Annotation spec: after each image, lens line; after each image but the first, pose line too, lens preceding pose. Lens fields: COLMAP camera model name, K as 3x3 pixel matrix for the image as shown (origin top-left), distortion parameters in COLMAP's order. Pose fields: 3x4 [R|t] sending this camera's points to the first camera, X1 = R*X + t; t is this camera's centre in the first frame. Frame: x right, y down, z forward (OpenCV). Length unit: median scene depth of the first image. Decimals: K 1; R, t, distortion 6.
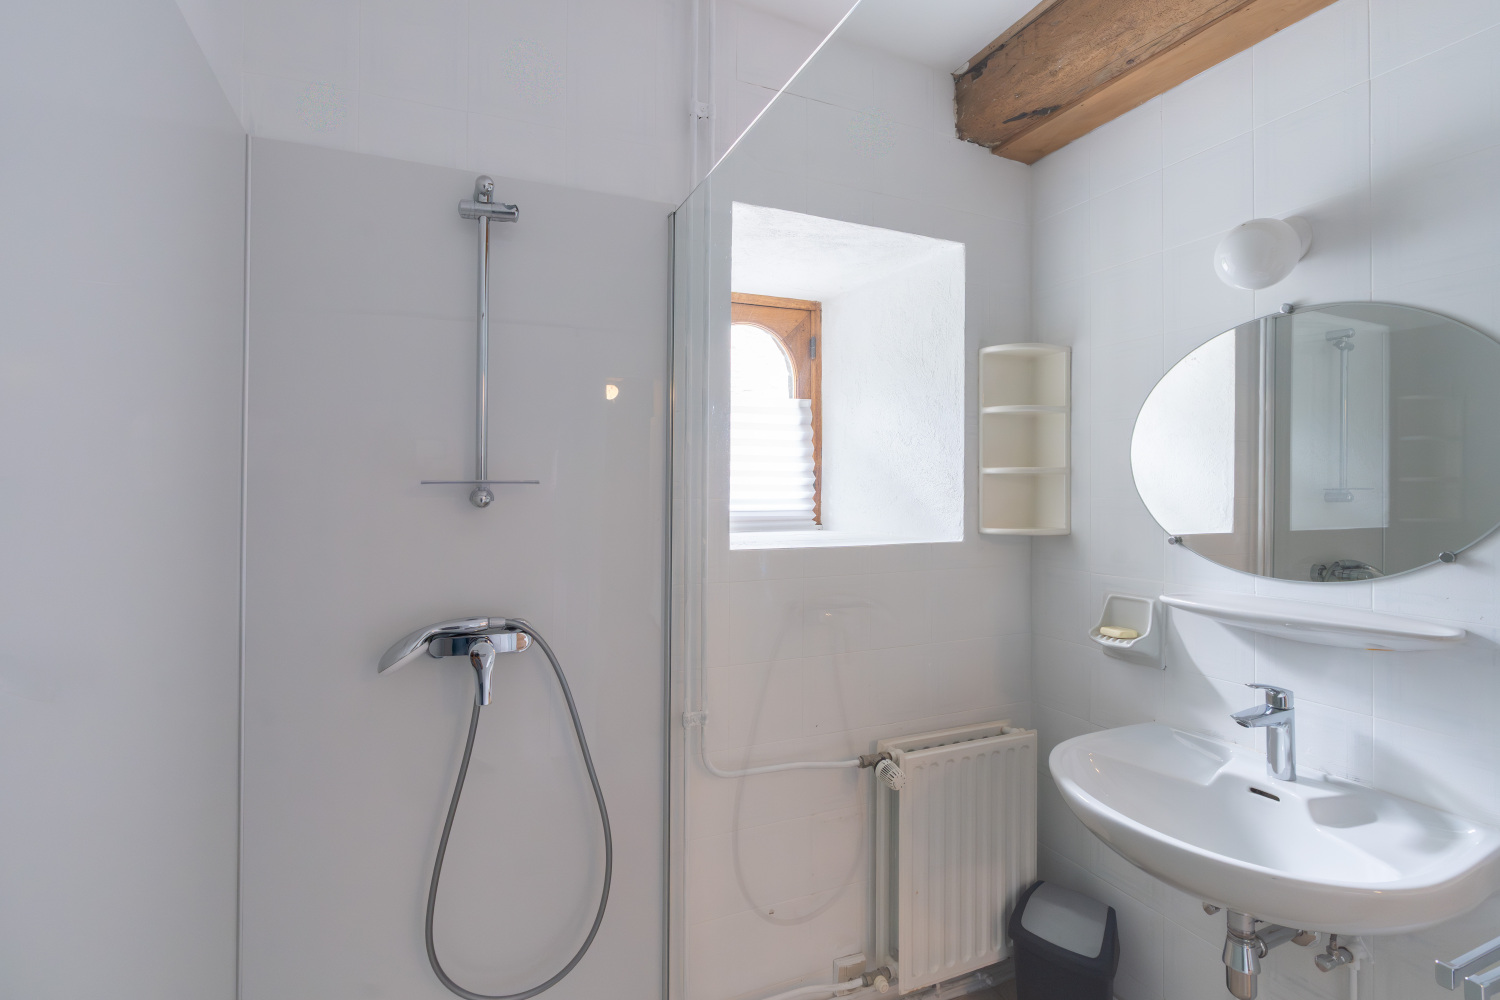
lens RADIAL K [[677.7, 0, 716.3], [0, 677.7, 504.3], [0, 0, 1]] dist [-0.025721, -0.027123]
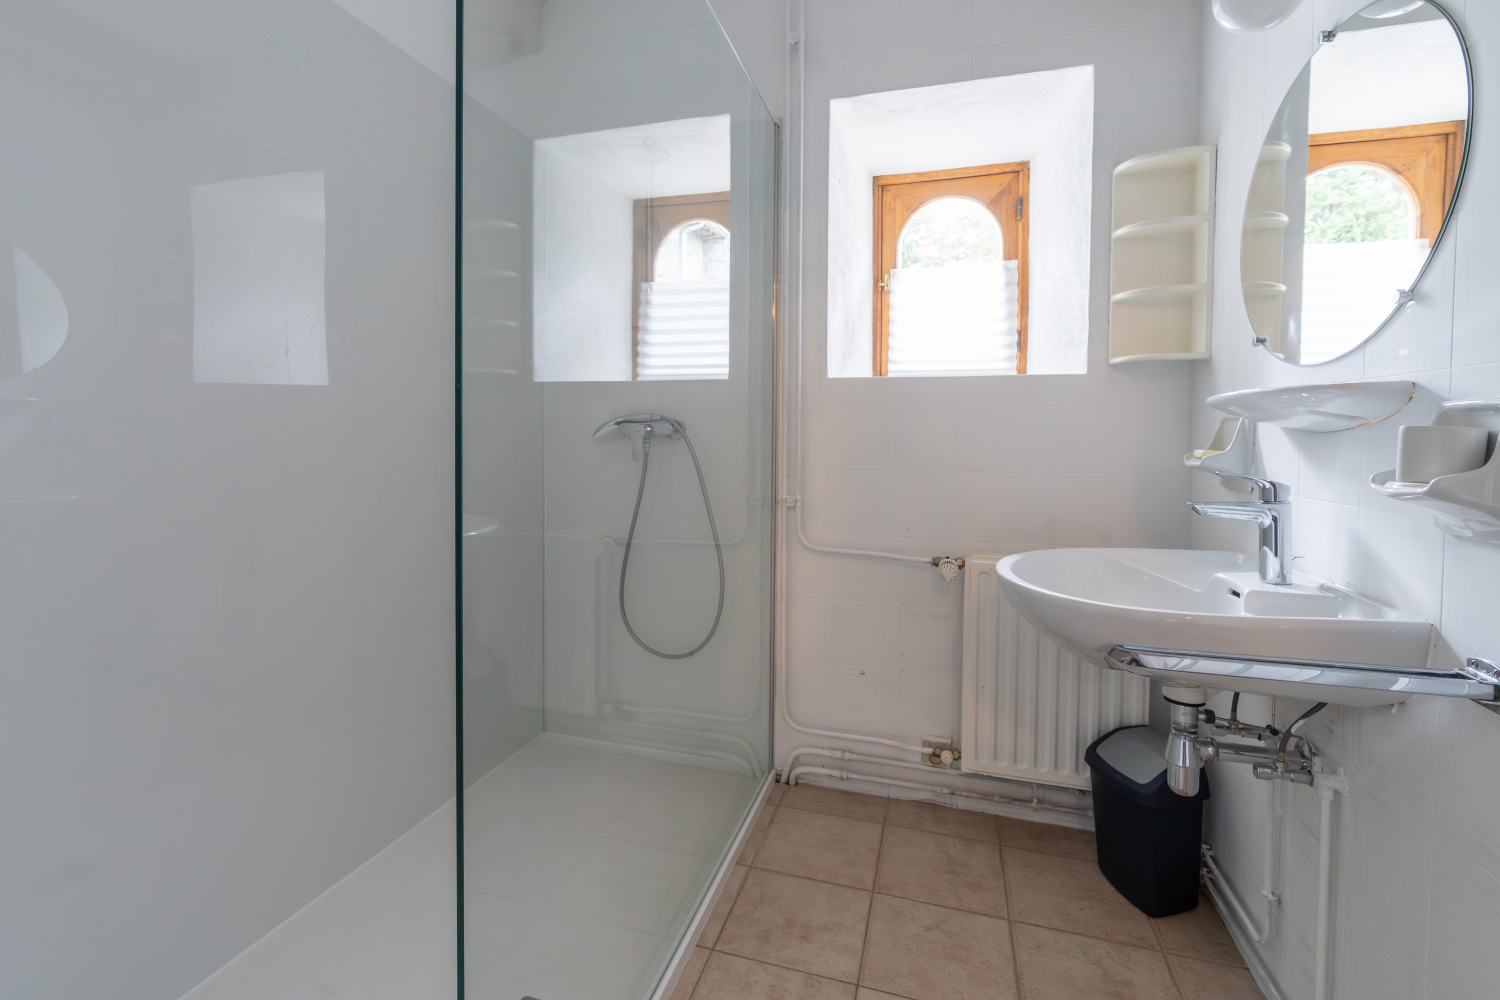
lens RADIAL K [[677.7, 0, 716.3], [0, 677.7, 504.3], [0, 0, 1]] dist [-0.025721, -0.027123]
pose [[0.749848, 0.064112, -0.658497, 0.495000], [-0.014848, 0.996674, 0.080129, 0.141463], [0.661444, -0.050307, 0.748305, -0.079890]]
